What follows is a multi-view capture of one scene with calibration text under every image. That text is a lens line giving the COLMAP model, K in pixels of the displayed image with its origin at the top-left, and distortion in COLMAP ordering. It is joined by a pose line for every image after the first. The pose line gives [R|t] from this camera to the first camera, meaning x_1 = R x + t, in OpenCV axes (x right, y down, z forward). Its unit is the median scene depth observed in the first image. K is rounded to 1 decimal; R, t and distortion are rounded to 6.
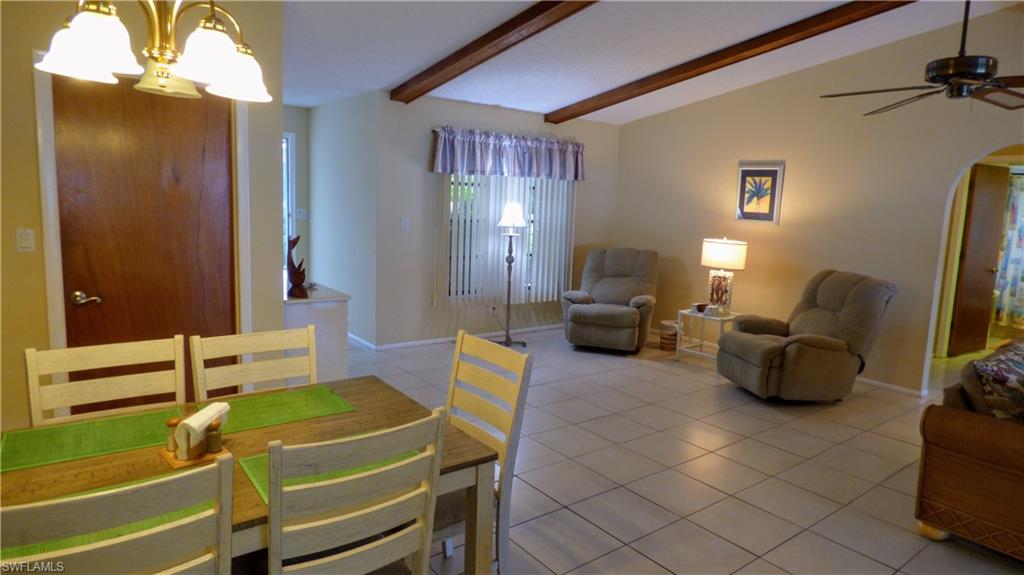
lens RADIAL K [[613.6, 0, 530.9], [0, 613.6, 281.3], [0, 0, 1]] dist [0.000944, -0.023378]
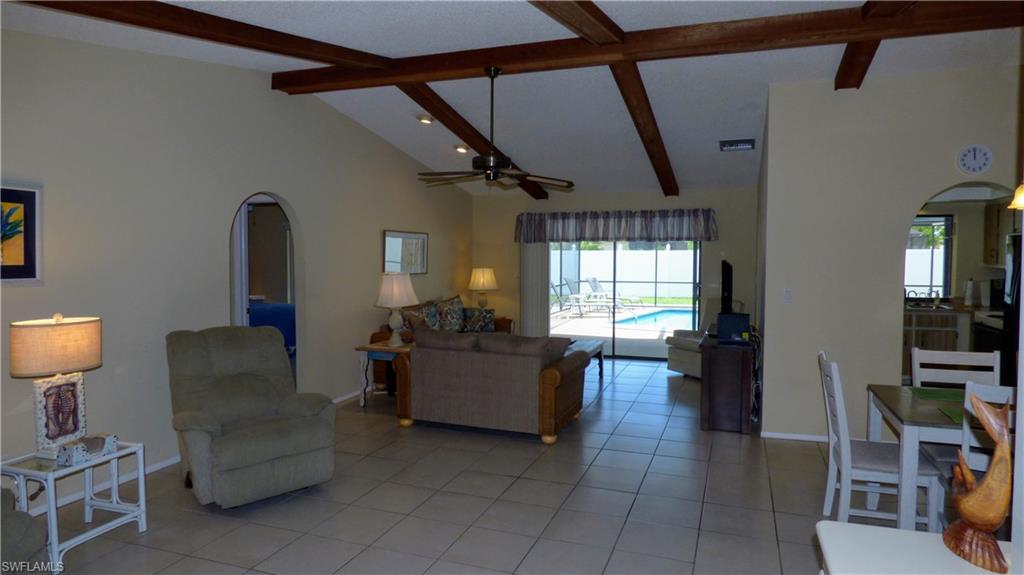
lens RADIAL K [[607.3, 0, 512.0], [0, 607.3, 287.5], [0, 0, 1]] dist [0.000052, 0.001765]
pose [[-0.501799, -0.090928, 0.860191, -0.343086], [0.086488, 0.984202, 0.154490, -0.140115], [-0.860649, 0.151919, -0.486008, 0.892095]]
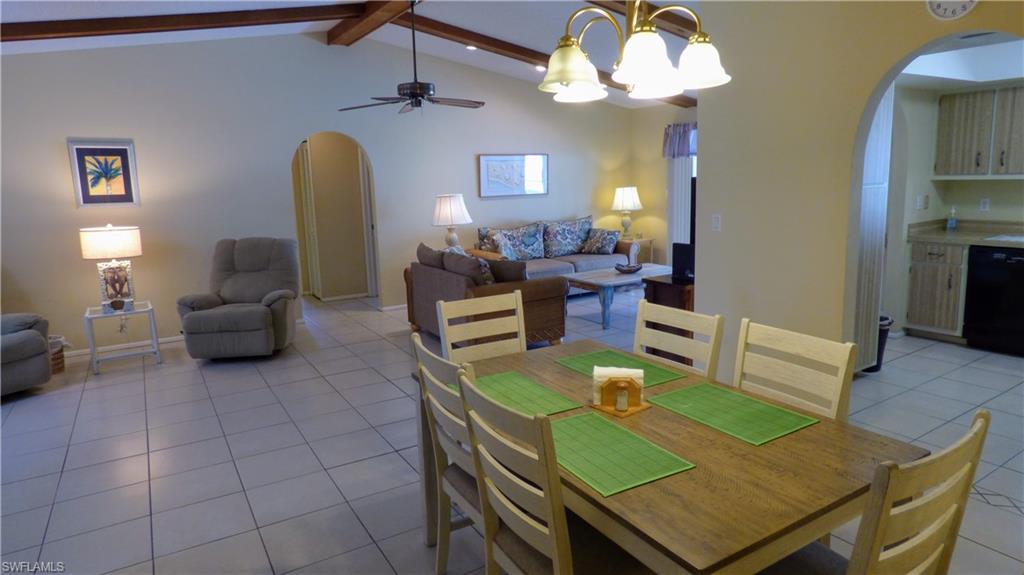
lens RADIAL K [[614.5, 0, 518.9], [0, 614.5, 284.8], [0, 0, 1]] dist [0.000582, -0.025545]
pose [[0.120083, -0.212054, 0.969852, -0.492252], [0.162366, 0.967962, 0.191537, -0.058196], [-0.979396, 0.134471, 0.150666, 0.280145]]
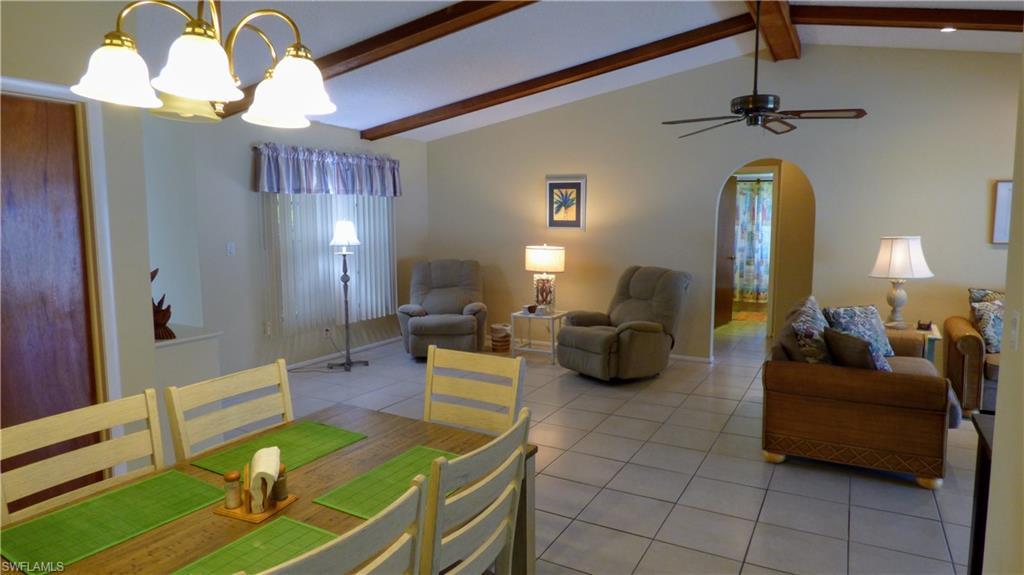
lens RADIAL K [[614.5, 0, 518.9], [0, 614.5, 284.8], [0, 0, 1]] dist [0.000582, -0.025545]
pose [[0.922789, -0.081049, 0.376686, -0.149909], [0.086755, 0.996228, 0.001825, -0.003632], [-0.375413, 0.030995, 0.926339, -0.012030]]
